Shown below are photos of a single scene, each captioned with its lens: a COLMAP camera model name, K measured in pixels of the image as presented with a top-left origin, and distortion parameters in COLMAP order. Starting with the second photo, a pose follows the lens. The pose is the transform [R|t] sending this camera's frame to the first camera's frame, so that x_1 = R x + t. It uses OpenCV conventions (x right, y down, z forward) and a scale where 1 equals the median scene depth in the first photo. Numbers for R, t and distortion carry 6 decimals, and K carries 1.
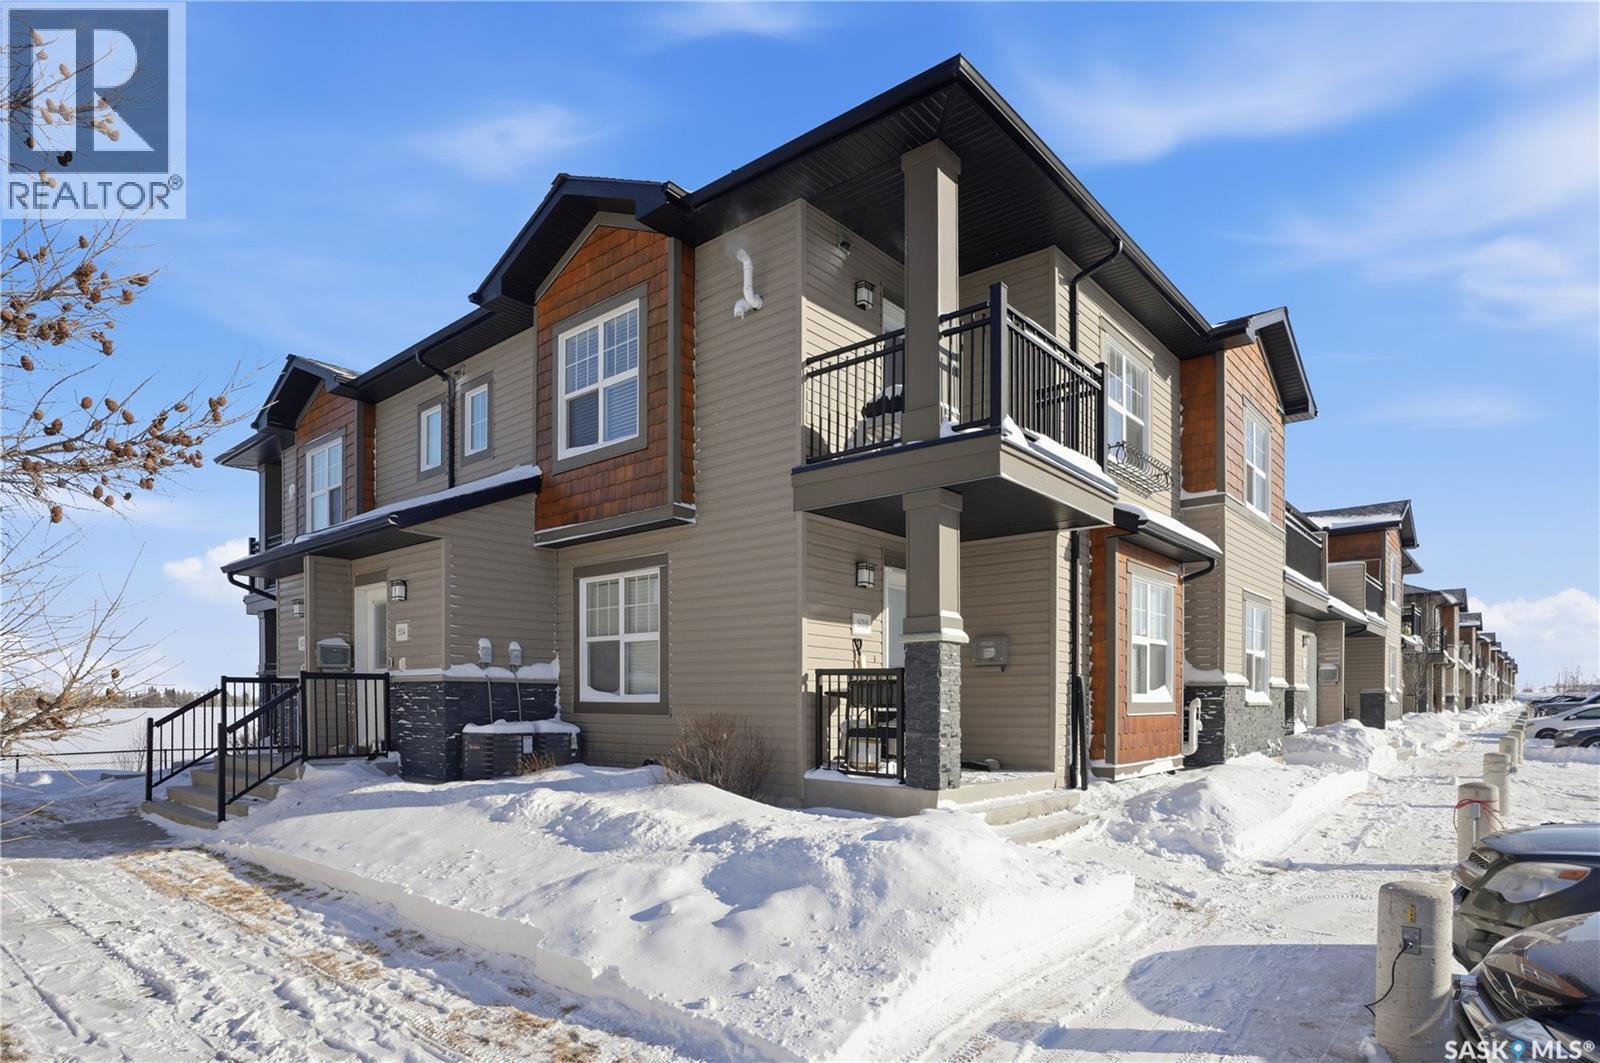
lens RADIAL K [[877.2, 0, 765.3], [0, 877.2, 709.3], [0, 0, 1]] dist [0.000279, -0.022972]
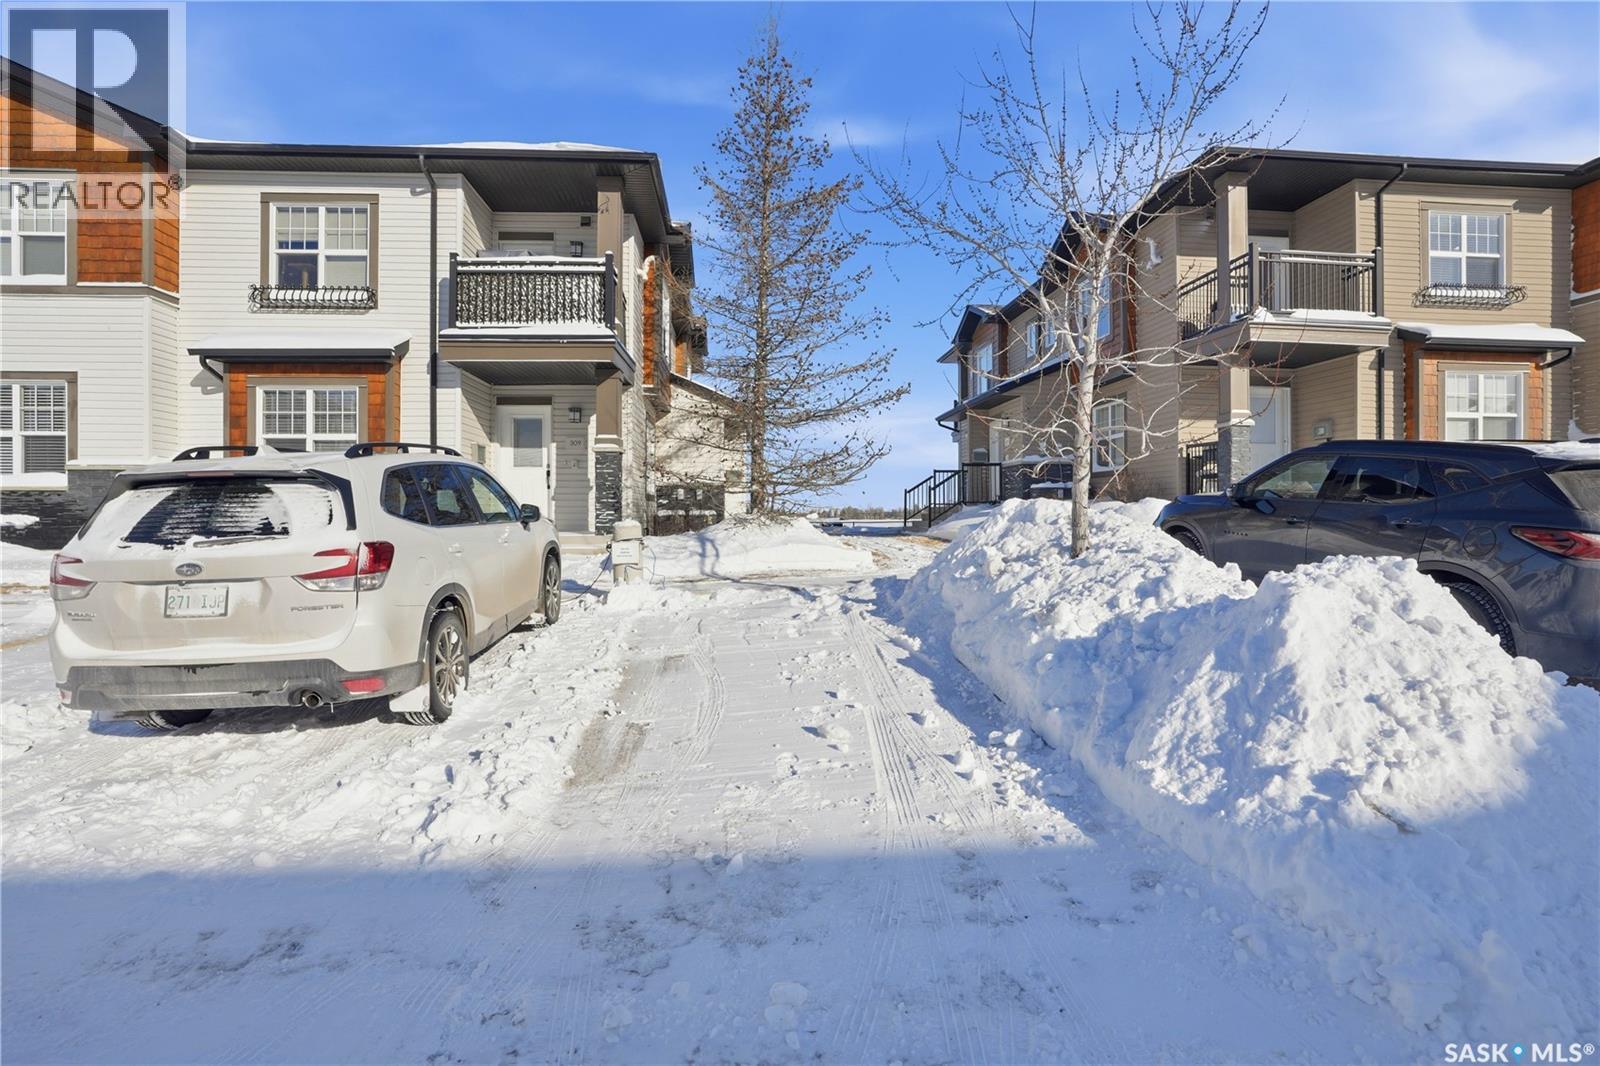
lens RADIAL K [[751.1, 0, 804.0], [0, 751.1, 516.8], [0, 0, 1]] dist [-0.078779, 0.046530]
pose [[0.725505, 0.001683, -0.688215, 0.547373], [-0.007834, 0.999952, -0.005813, 0.124311], [0.688173, 0.009609, 0.725483, -0.731674]]
